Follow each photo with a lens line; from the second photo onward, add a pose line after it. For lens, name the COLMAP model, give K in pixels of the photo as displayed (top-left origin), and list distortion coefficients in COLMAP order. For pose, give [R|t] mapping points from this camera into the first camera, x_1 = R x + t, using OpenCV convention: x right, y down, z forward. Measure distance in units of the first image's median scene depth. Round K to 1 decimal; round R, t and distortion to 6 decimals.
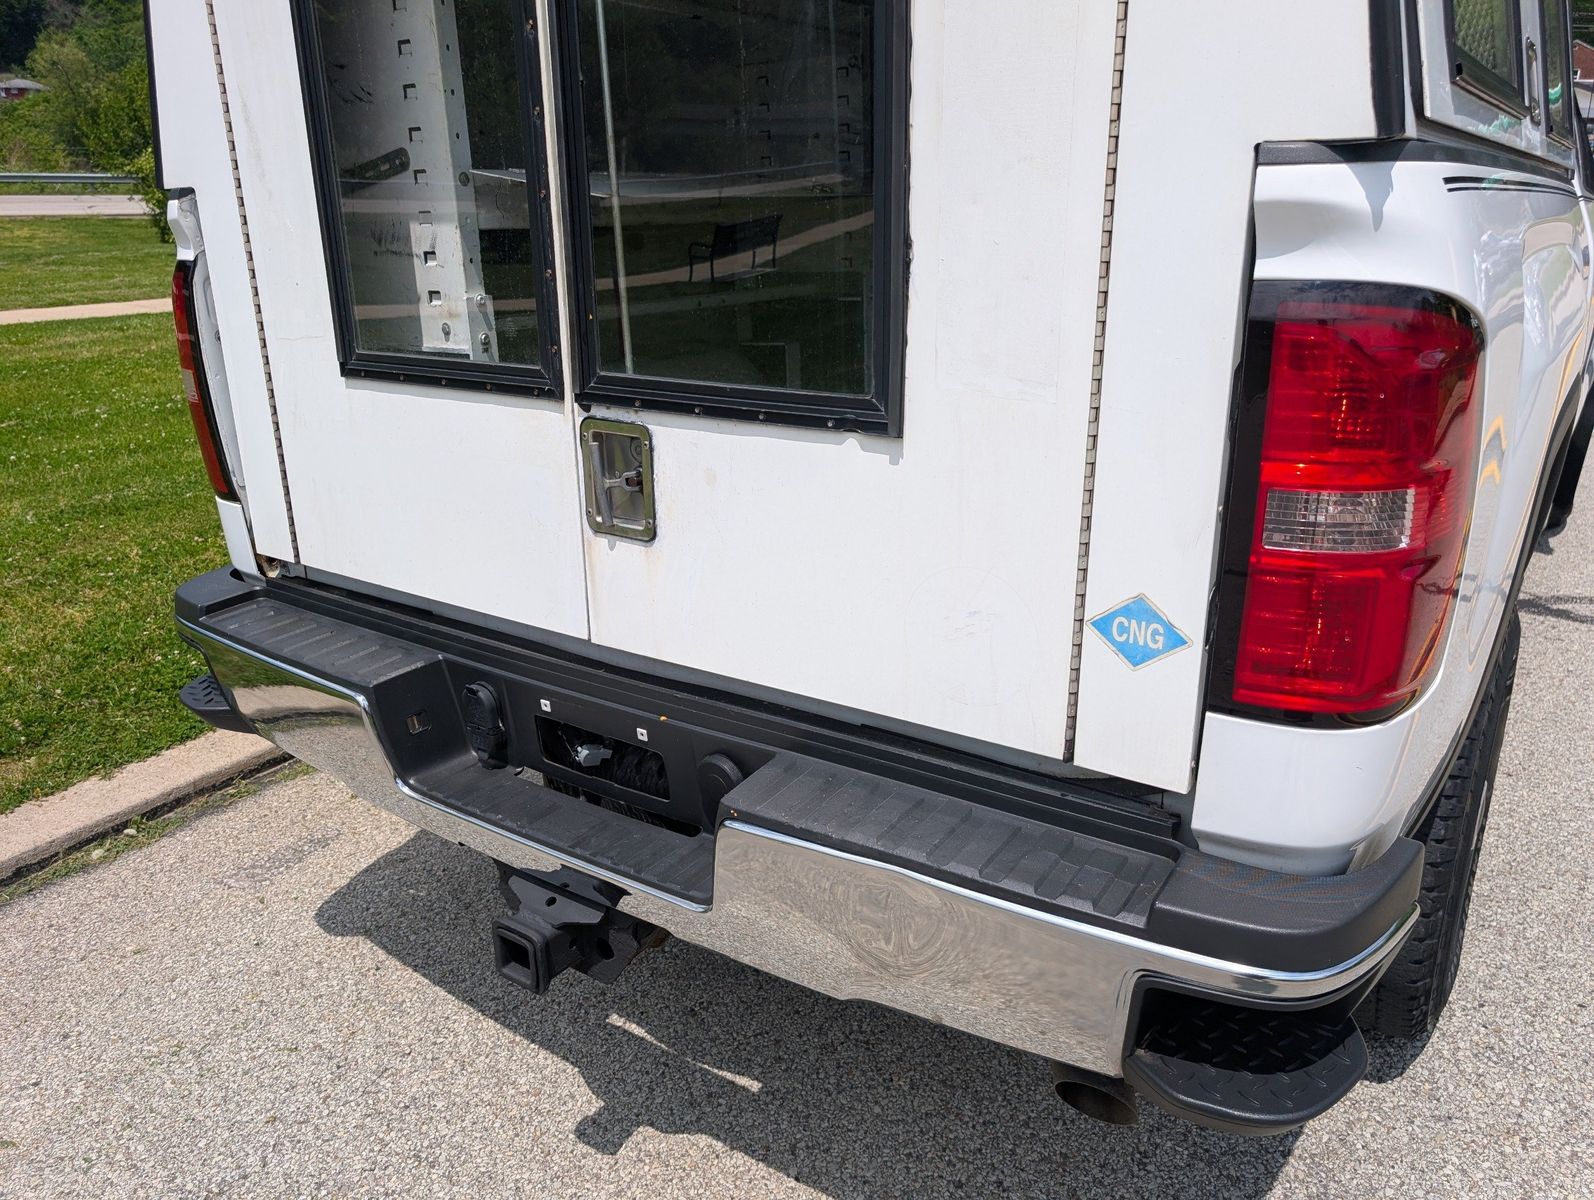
lens RADIAL K [[1134.0, 0, 823.2], [0, 1134.0, 601.1], [0, 0, 1]] dist [0.017656, -0.013557]
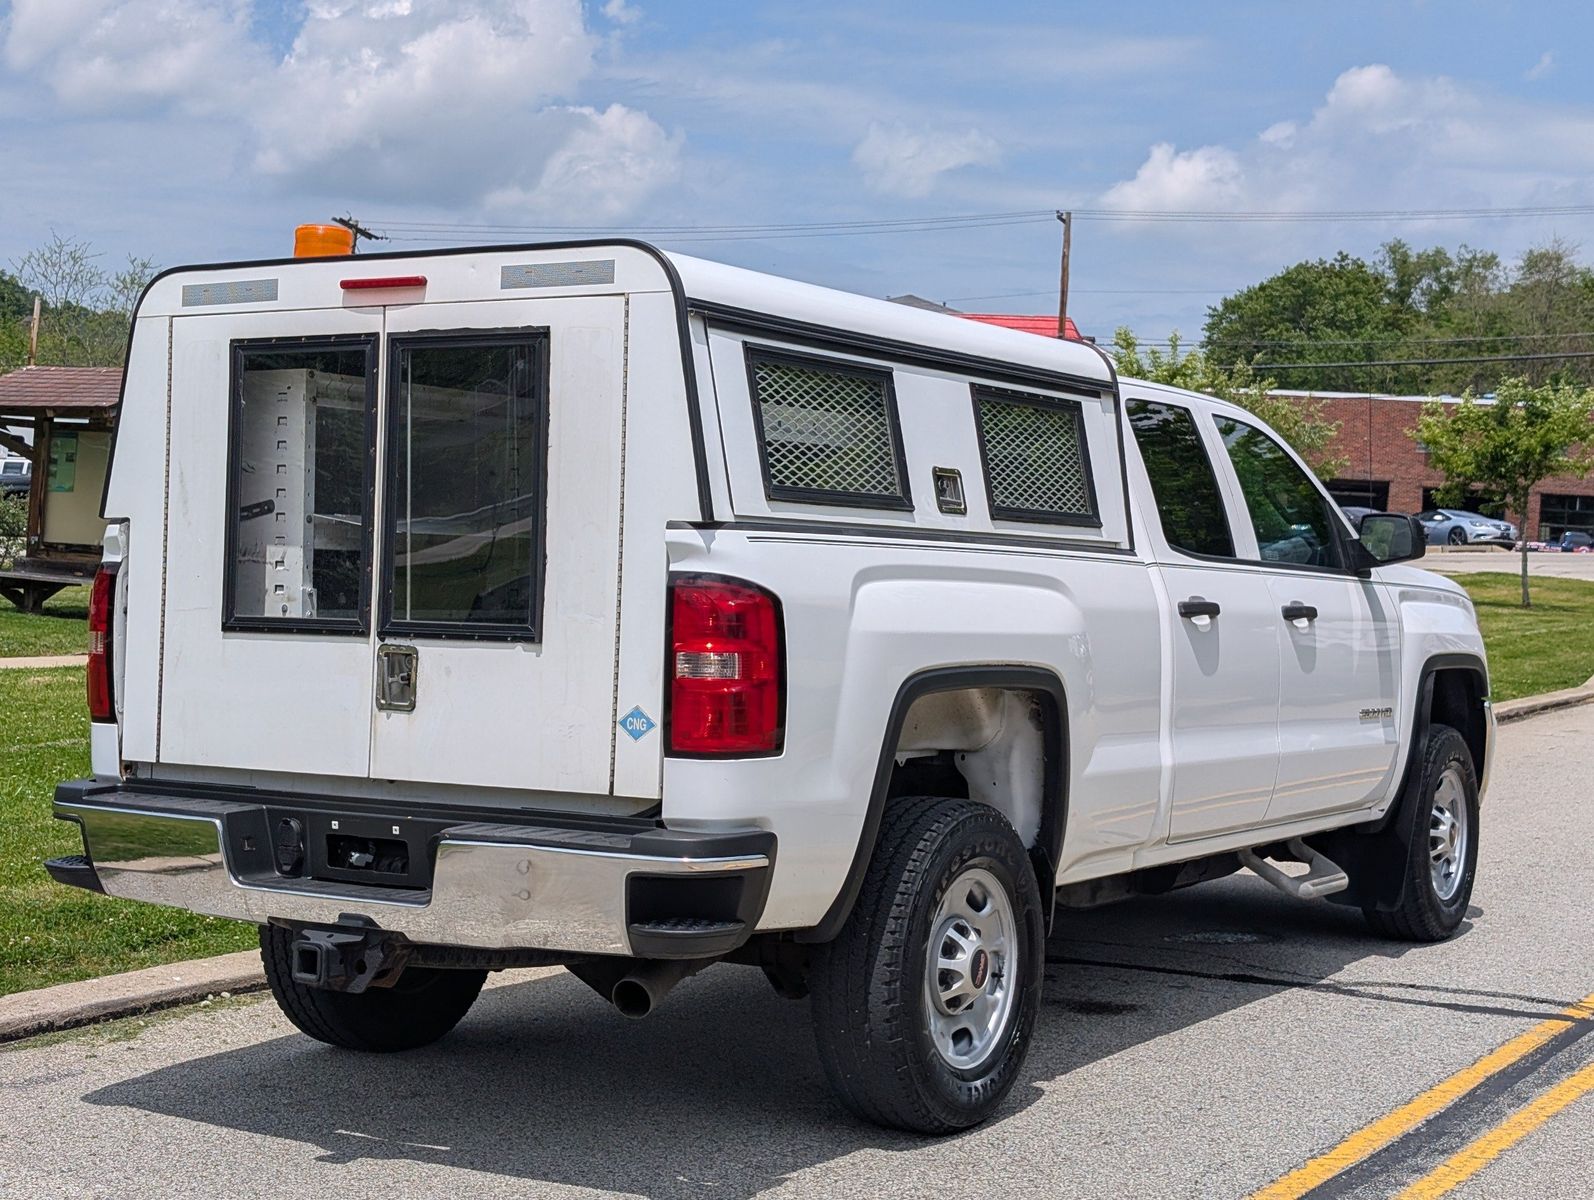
lens RADIAL K [[2444.6, 0, 803.1], [0, 2444.6, 576.5], [0, 0, 1]] dist [0.280353, -1.027129]
pose [[0.999002, 0.034572, 0.028272, 0.306199], [-0.023407, 0.944446, -0.327831, 0.883548], [-0.038035, 0.326842, 0.944313, -2.433576]]
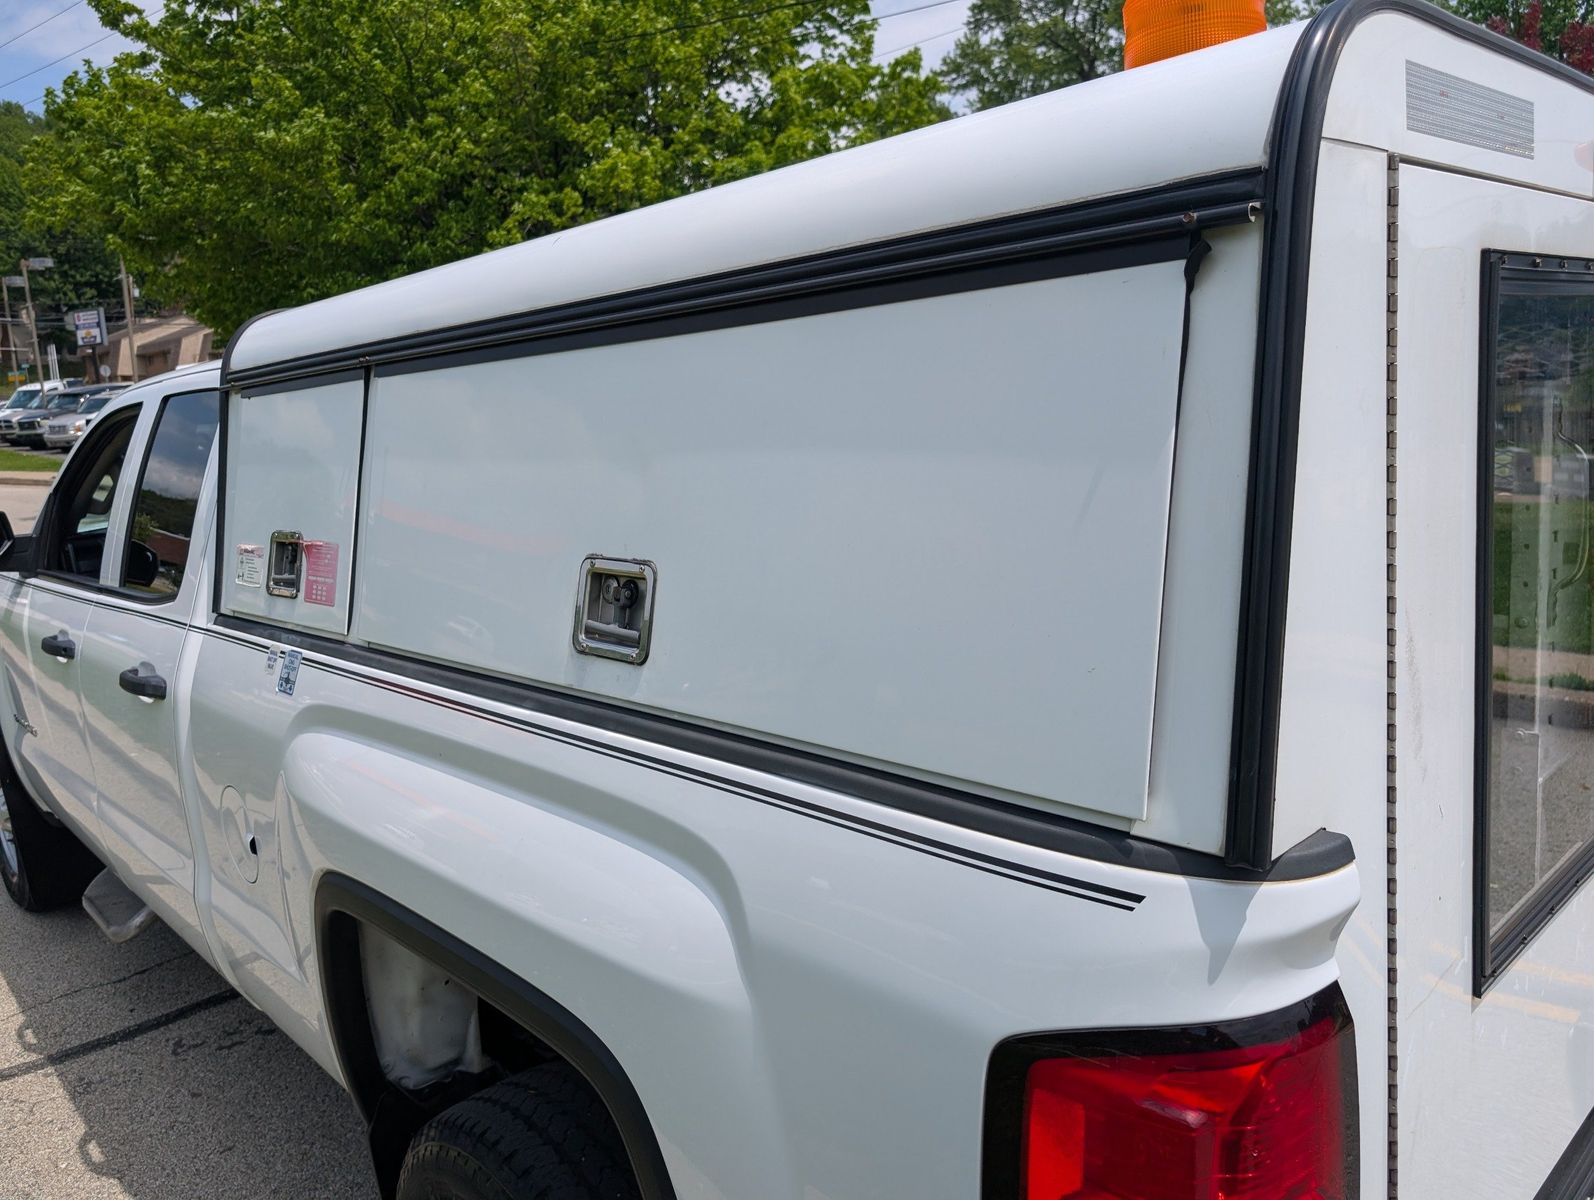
lens RADIAL K [[1166.7, 0, 786.1], [0, 1166.7, 582.8], [0, 0, 1]] dist [0.036777, -0.050599]
pose [[0.243186, -0.152498, 0.957917, -1.153874], [0.371585, 0.926872, 0.053222, -0.613506], [-0.895983, 0.343004, 0.282069, 1.113111]]
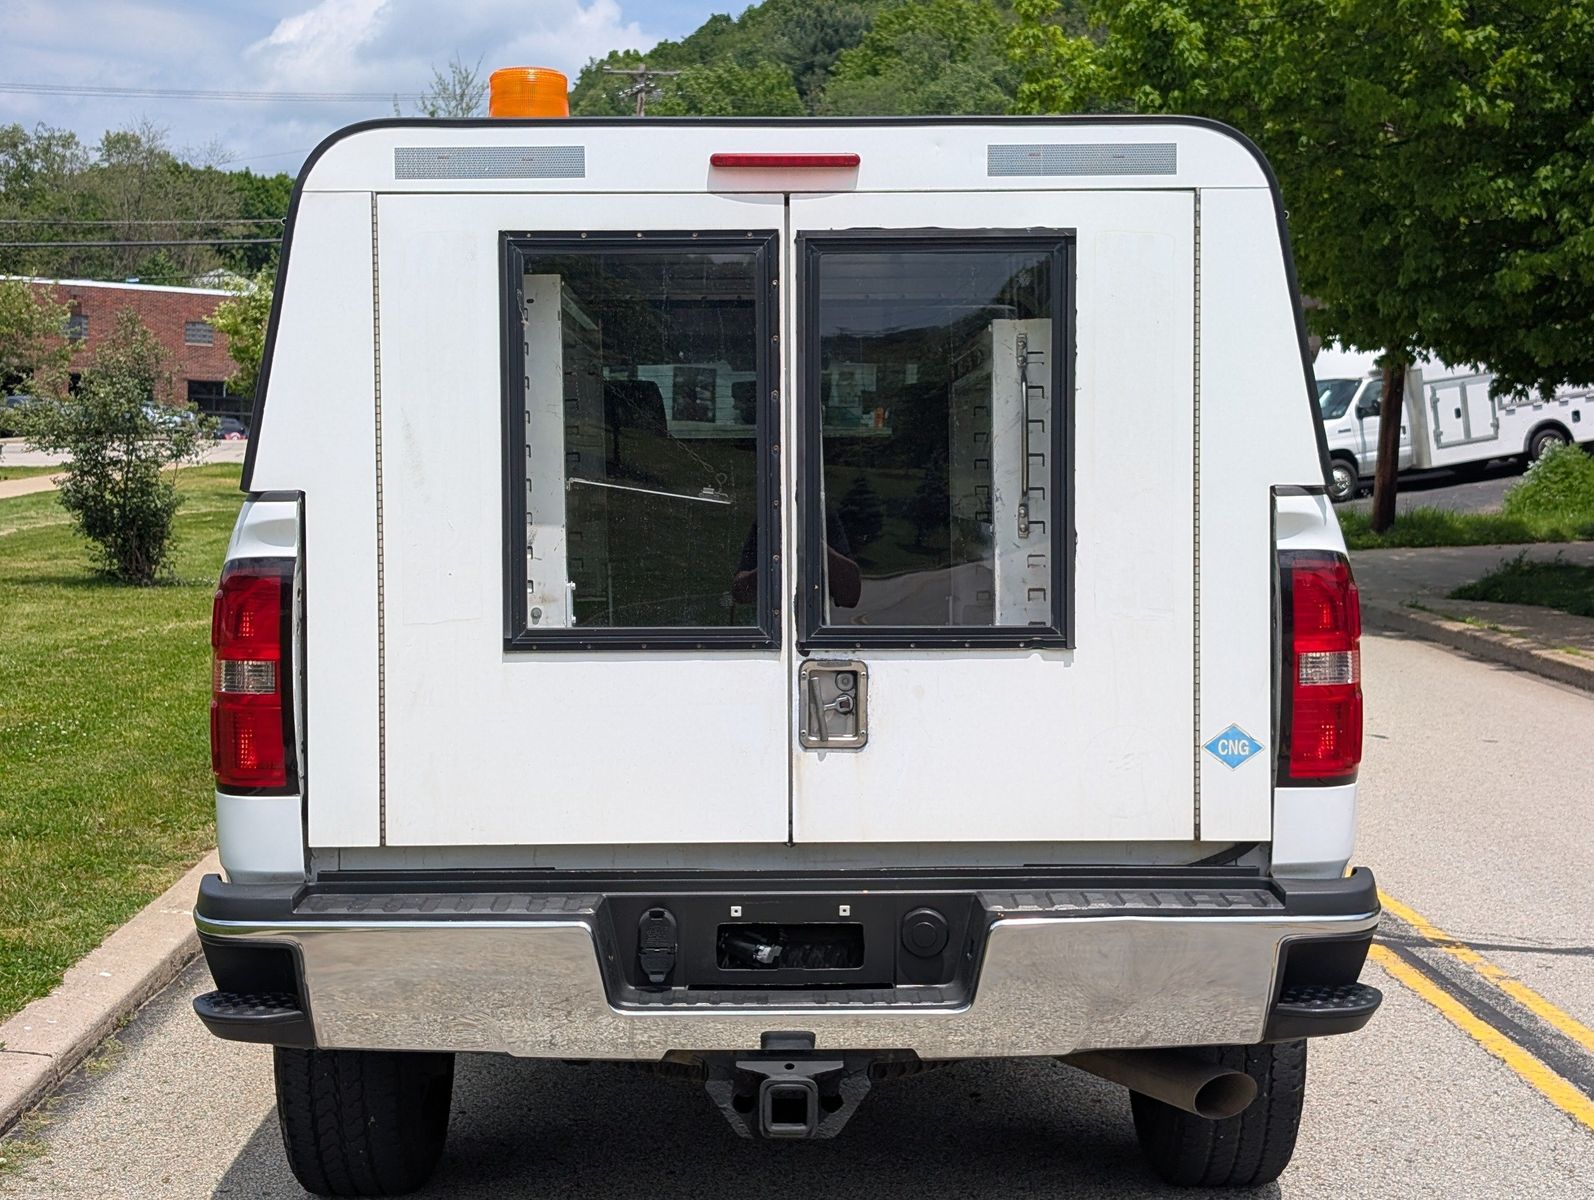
lens RADIAL K [[2444.6, 0, 803.1], [0, 2444.6, 576.5], [0, 0, 1]] dist [0.280353, -1.027129]
pose [[0.828512, -0.012911, 0.559822, -1.580885], [0.176295, 0.954910, -0.238887, 0.374941], [-0.531495, 0.296615, 0.793431, -1.140426]]
